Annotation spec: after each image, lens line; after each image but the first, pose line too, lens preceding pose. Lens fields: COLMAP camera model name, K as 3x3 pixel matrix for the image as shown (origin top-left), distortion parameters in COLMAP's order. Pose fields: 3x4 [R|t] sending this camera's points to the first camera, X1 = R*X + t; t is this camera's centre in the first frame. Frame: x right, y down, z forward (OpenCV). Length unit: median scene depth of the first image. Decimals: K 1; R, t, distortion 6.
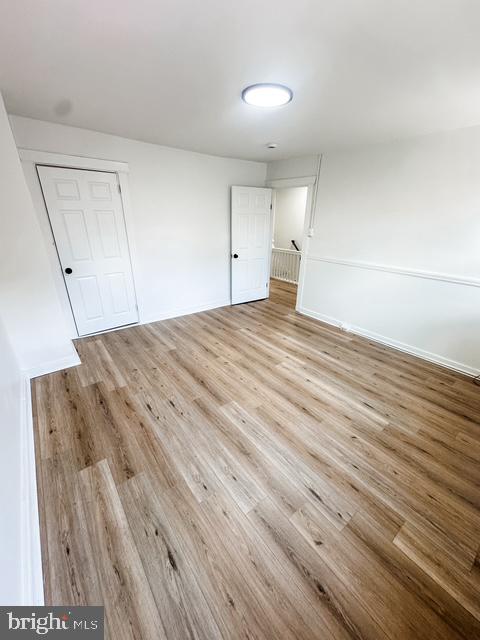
lens RADIAL K [[257.2, 0, 240.3], [0, 257.2, 319.7], [0, 0, 1]] dist [-0.001769, -0.000090]
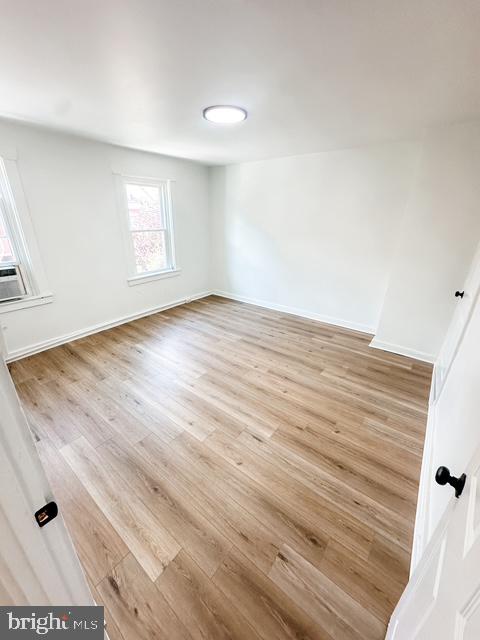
lens RADIAL K [[257.2, 0, 243.4], [0, 257.2, 320.2], [0, 0, 1]] dist [-0.001769, -0.000090]
pose [[-0.967823, 0.062419, -0.243767, 0.239284], [-0.127387, 0.713900, 0.688564, -0.682719], [0.217004, 0.697460, -0.682977, 1.641760]]
